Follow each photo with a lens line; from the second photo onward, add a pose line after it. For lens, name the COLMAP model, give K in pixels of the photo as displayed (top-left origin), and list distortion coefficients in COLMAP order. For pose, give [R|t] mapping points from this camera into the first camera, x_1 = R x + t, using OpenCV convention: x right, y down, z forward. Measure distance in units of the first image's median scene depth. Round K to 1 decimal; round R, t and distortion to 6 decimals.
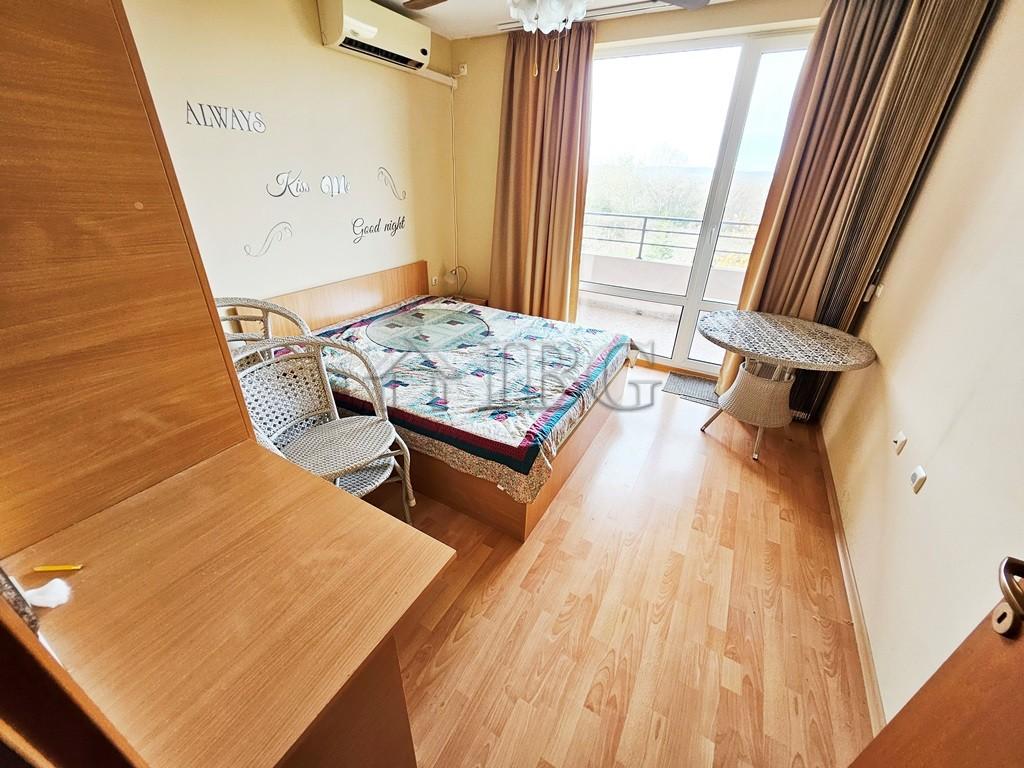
lens RADIAL K [[404.3, 0, 506.5], [0, 404.3, 379.3], [0, 0, 1]] dist [-0.000490, -0.000257]
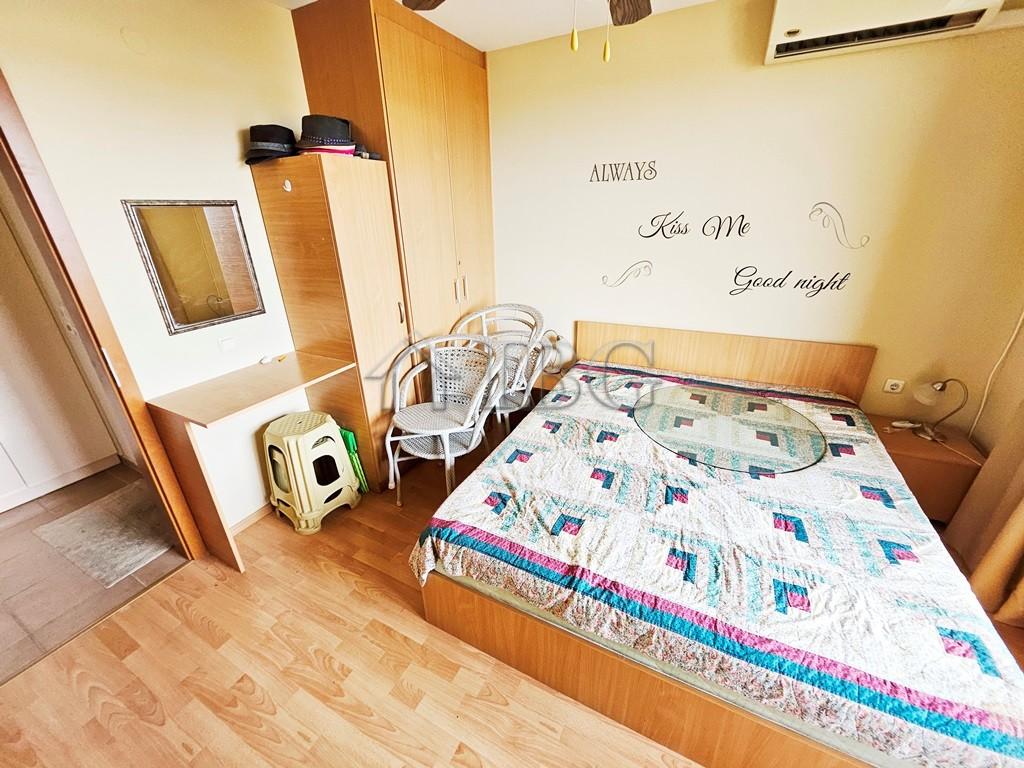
lens RADIAL K [[404.3, 0, 506.5], [0, 404.3, 379.3], [0, 0, 1]] dist [-0.000490, -0.000257]
pose [[0.041465, 0.363376, -0.930719, 0.430367], [-0.427324, 0.848474, 0.312228, -0.250642], [0.903147, 0.384772, 0.190462, 0.494285]]
